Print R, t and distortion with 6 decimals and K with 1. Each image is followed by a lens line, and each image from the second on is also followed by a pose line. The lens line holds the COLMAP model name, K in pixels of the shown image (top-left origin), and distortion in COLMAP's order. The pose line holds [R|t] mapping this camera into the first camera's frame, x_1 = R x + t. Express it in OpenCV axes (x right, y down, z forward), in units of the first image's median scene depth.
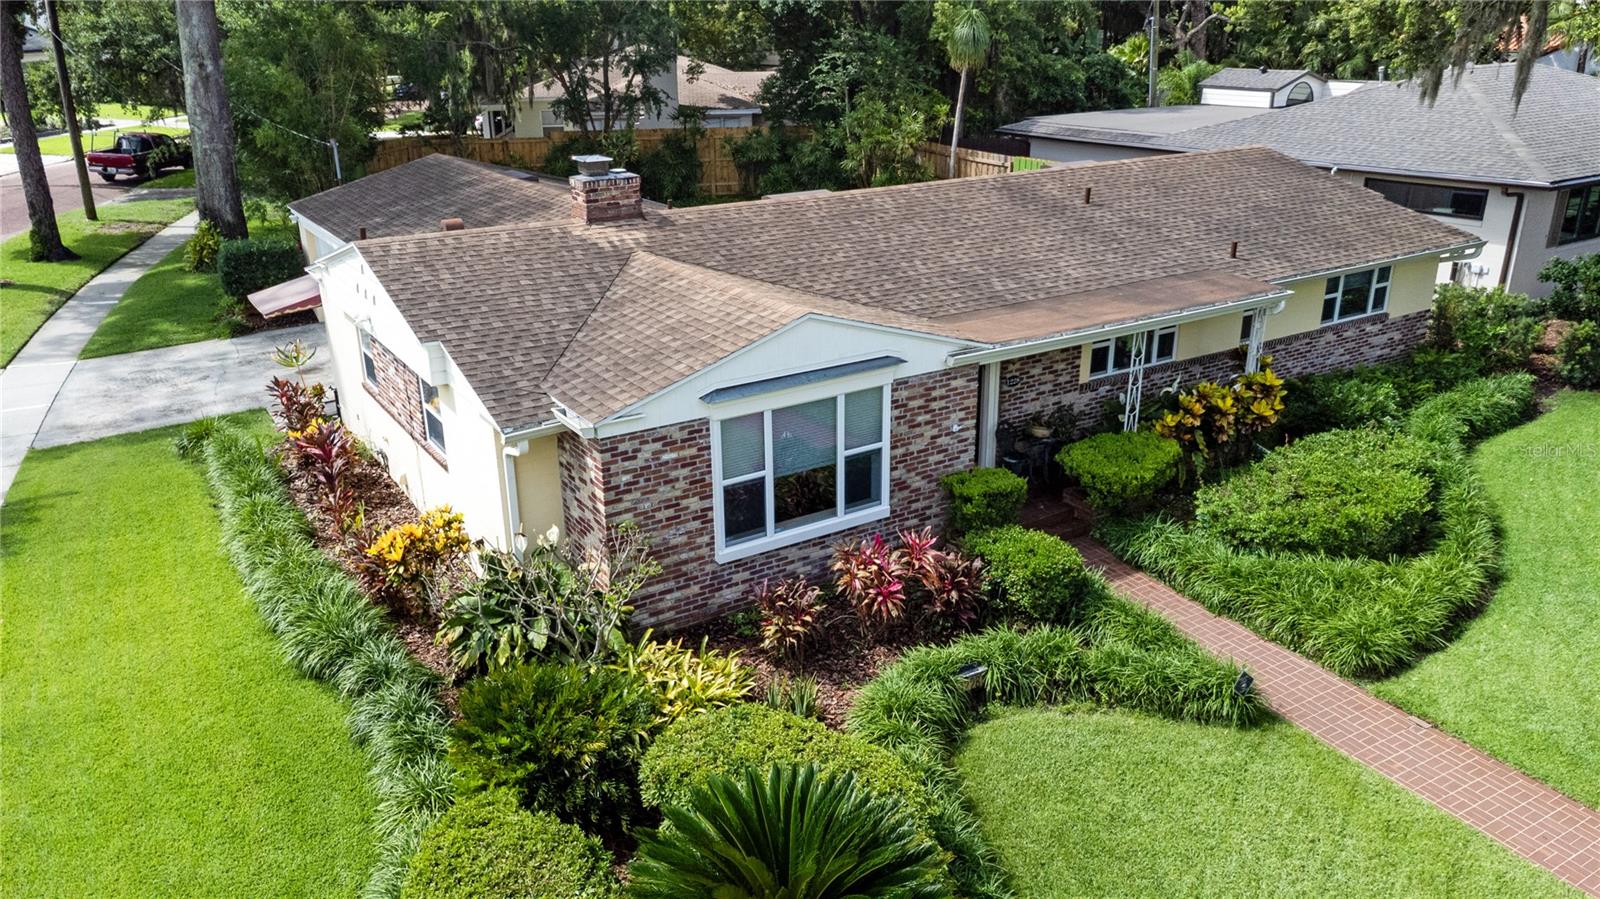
lens RADIAL K [[1139.9, 0, 800.0], [0, 1139.9, 449.5], [0, 0, 1]] dist [0.009513, 0.008730]
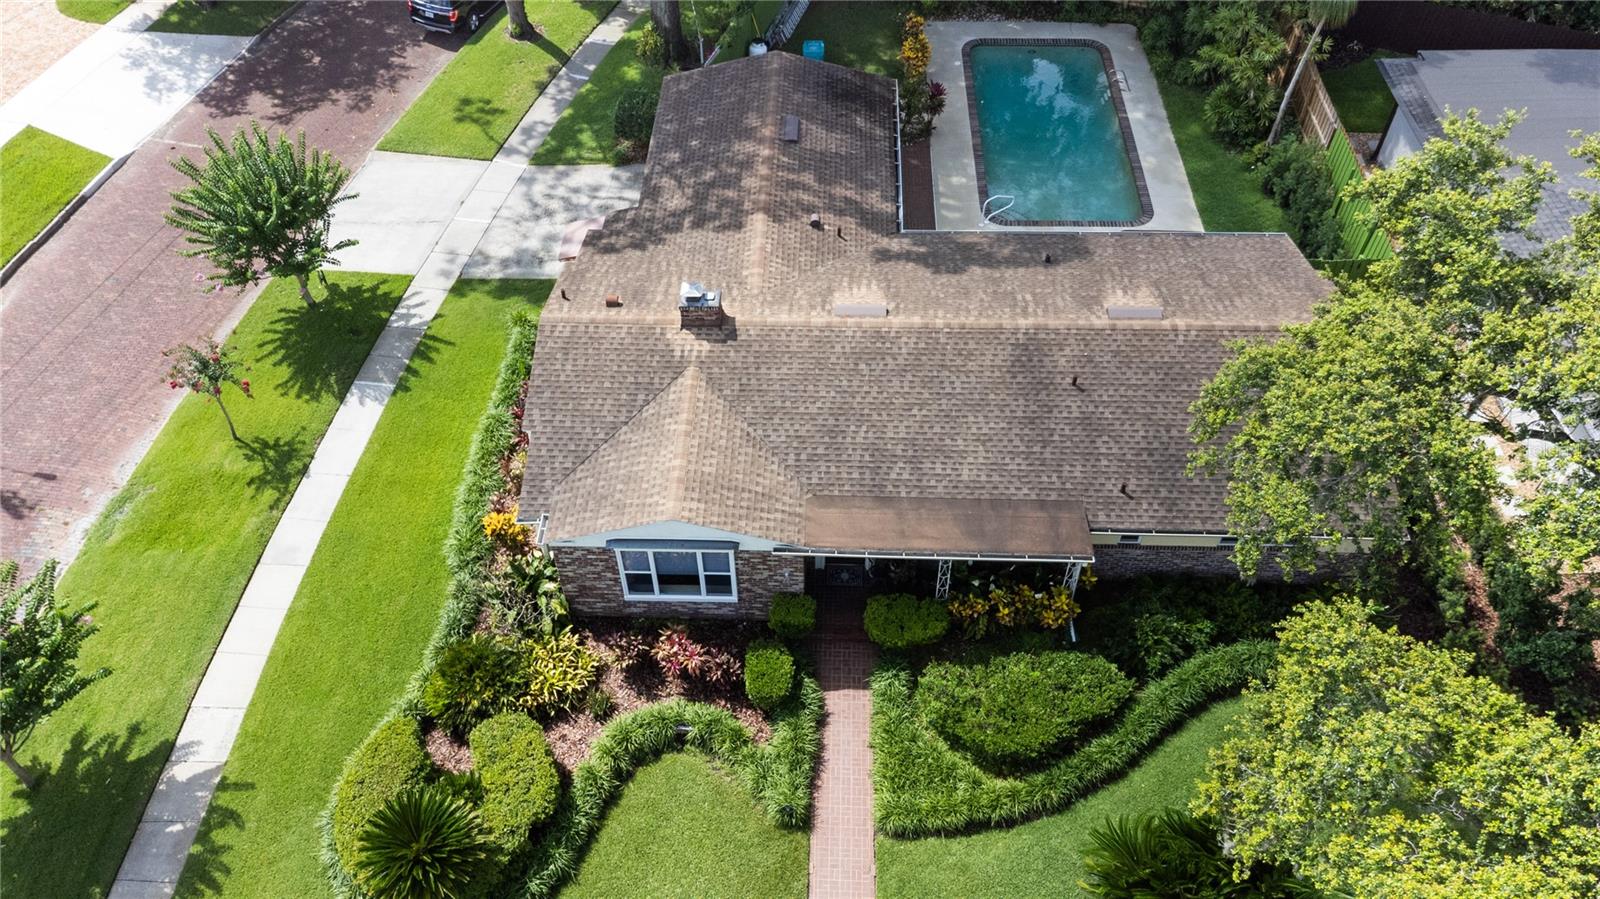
lens RADIAL K [[1139.9, 0, 800.0], [0, 1139.9, 449.5], [0, 0, 1]] dist [0.009513, 0.008730]
pose [[0.824970, 0.413752, -0.385012, 0.751529], [-0.197798, 0.849507, 0.489095, -1.035929], [0.529434, -0.327334, 0.782657, -0.226495]]
